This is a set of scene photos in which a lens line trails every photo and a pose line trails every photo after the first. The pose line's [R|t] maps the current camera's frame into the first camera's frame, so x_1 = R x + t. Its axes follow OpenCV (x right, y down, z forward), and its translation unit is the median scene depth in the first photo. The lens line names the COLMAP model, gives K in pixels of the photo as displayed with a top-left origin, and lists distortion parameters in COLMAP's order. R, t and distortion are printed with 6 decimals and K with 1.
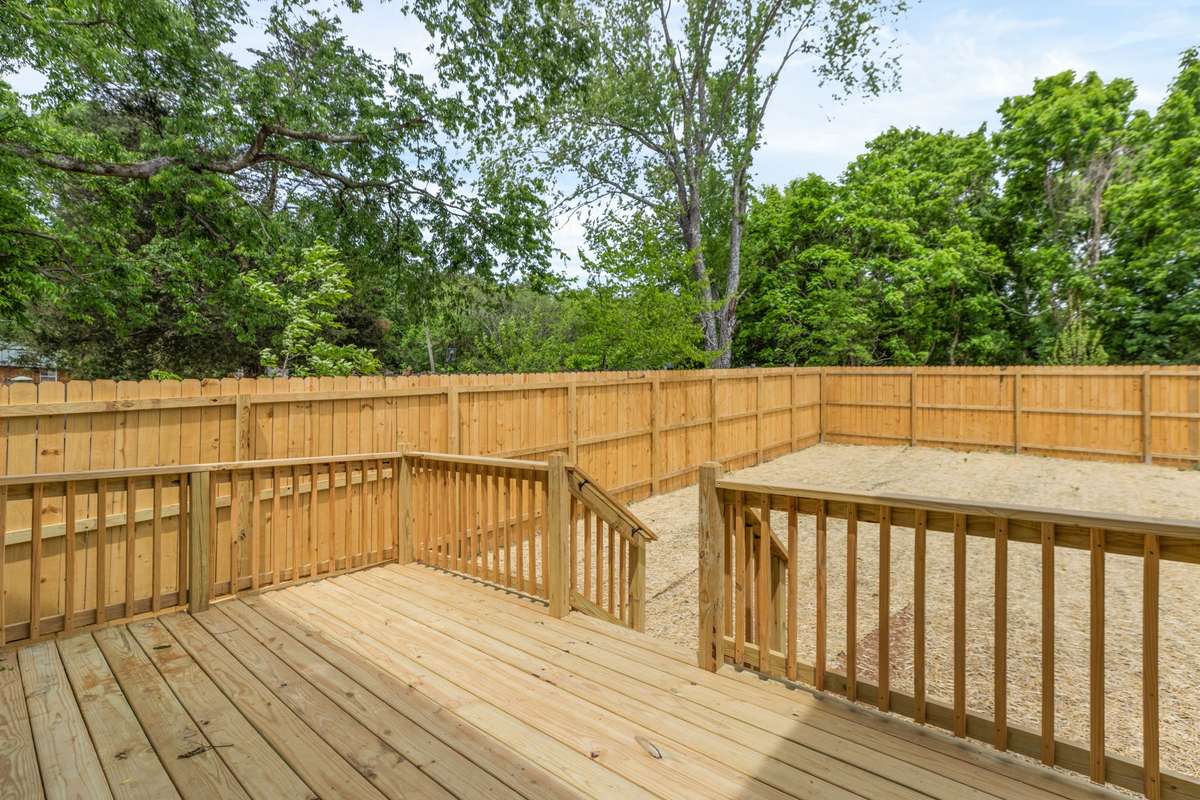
lens RADIAL K [[538.4, 0, 600.0], [0, 538.4, 400.0], [0, 0, 1]] dist [-0.018725, -0.000035]
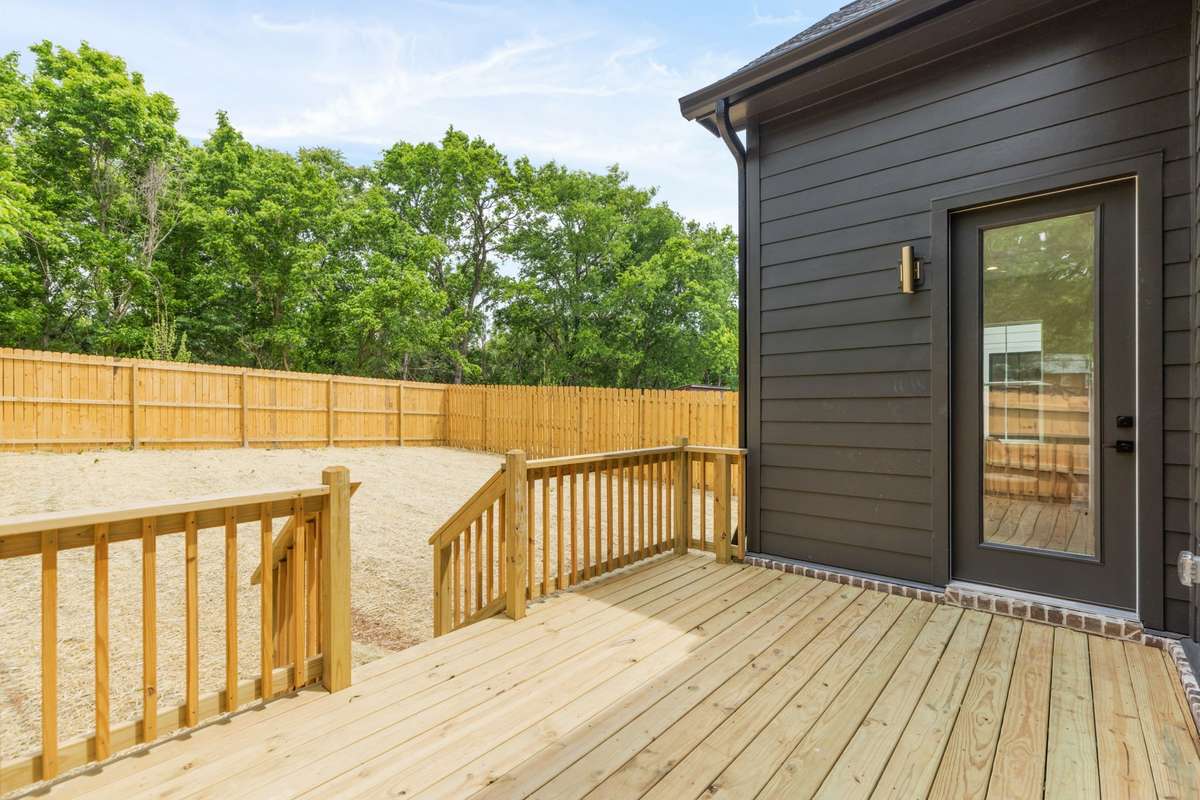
lens RADIAL K [[542.3, 0, 600.0], [0, 542.3, 400.0], [0, 0, 1]] dist [0.001209, 0.000103]
pose [[0.018685, 0.001105, 0.999825, -0.184238], [-0.015943, 0.999873, -0.000807, -0.001303], [-0.999698, -0.015925, 0.018700, 0.138362]]
